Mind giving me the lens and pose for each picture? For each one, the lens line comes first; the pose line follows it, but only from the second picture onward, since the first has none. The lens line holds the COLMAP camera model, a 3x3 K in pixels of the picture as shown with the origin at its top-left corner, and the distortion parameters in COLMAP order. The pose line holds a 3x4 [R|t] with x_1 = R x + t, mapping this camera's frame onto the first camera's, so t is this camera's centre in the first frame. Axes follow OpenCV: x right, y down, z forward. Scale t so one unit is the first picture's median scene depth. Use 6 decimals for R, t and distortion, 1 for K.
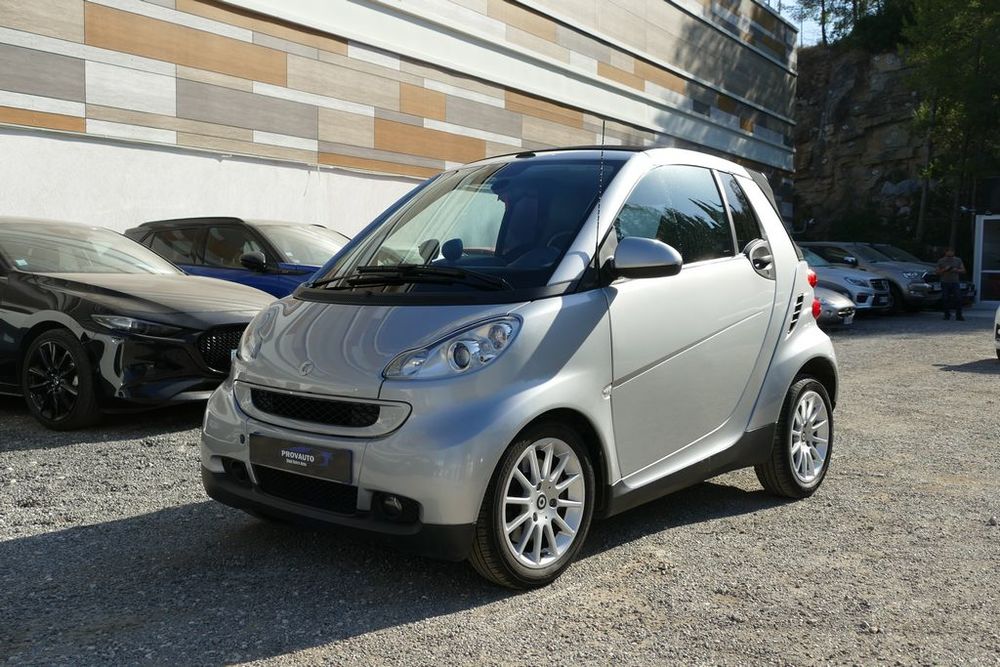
lens RADIAL K [[994.8, 0, 495.8], [0, 994.8, 337.3], [0, 0, 1]] dist [-0.008107, 0.005991]
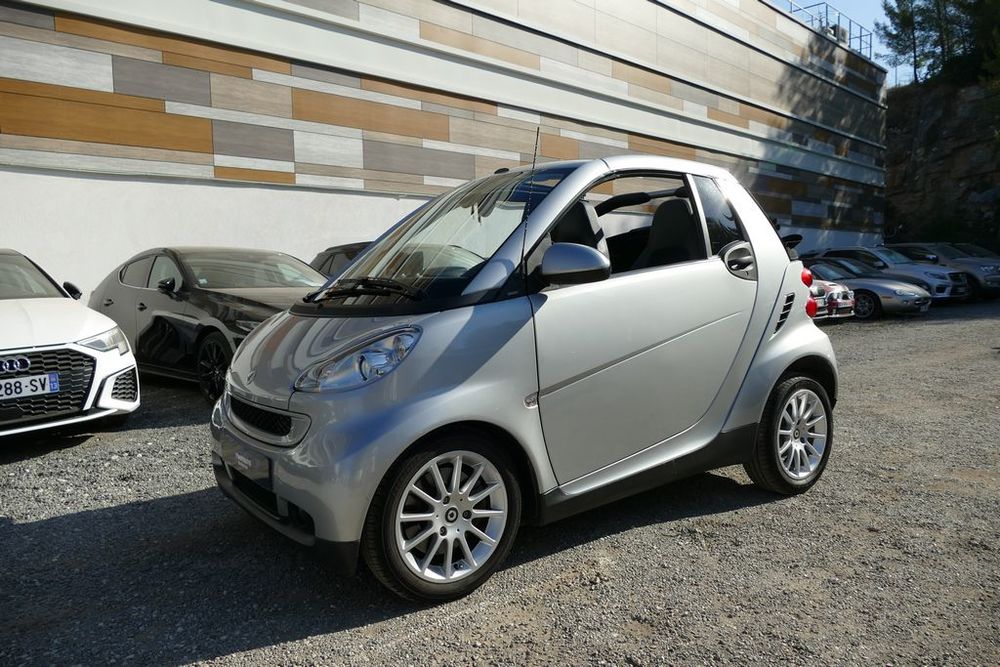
lens RADIAL K [[715.9, 0, 500.0], [0, 715.9, 333.5], [0, 0, 1]] dist [-0.003027, -0.004637]
pose [[0.976321, -0.011519, -0.216018, 0.074435], [0.014261, 0.999836, 0.011137, -0.006426], [0.215854, -0.013954, 0.976326, 0.096090]]
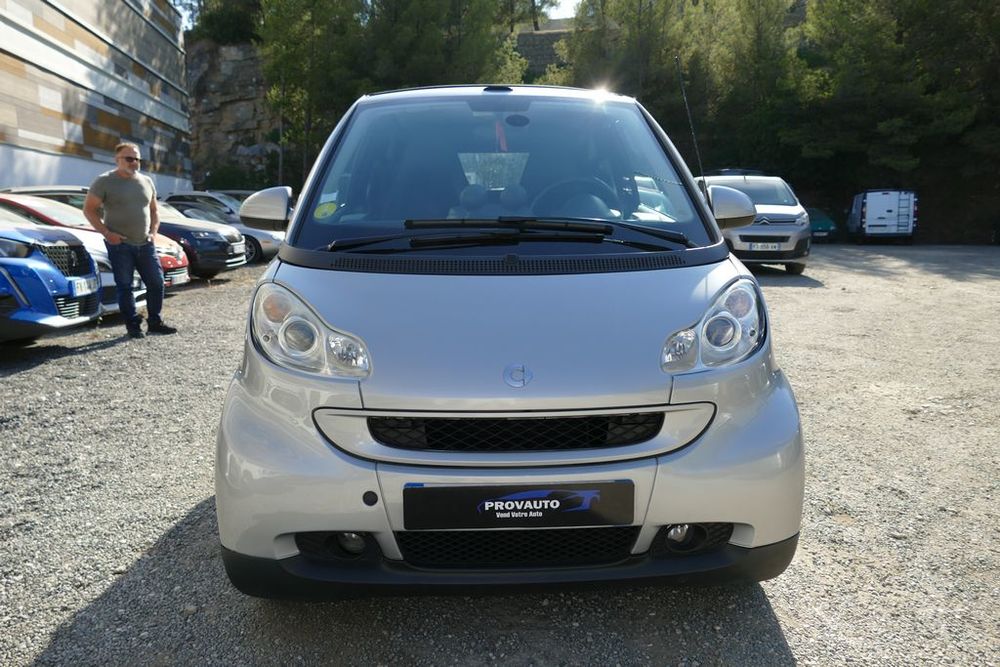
lens RADIAL K [[715.0, 0, 501.4], [0, 715.0, 334.5], [0, 0, 1]] dist [-0.004591, -0.007013]
pose [[0.726556, -0.127682, 0.675140, -0.163236], [0.057753, 0.990454, 0.125164, -0.018062], [-0.684676, -0.051947, 0.726994, 0.205476]]
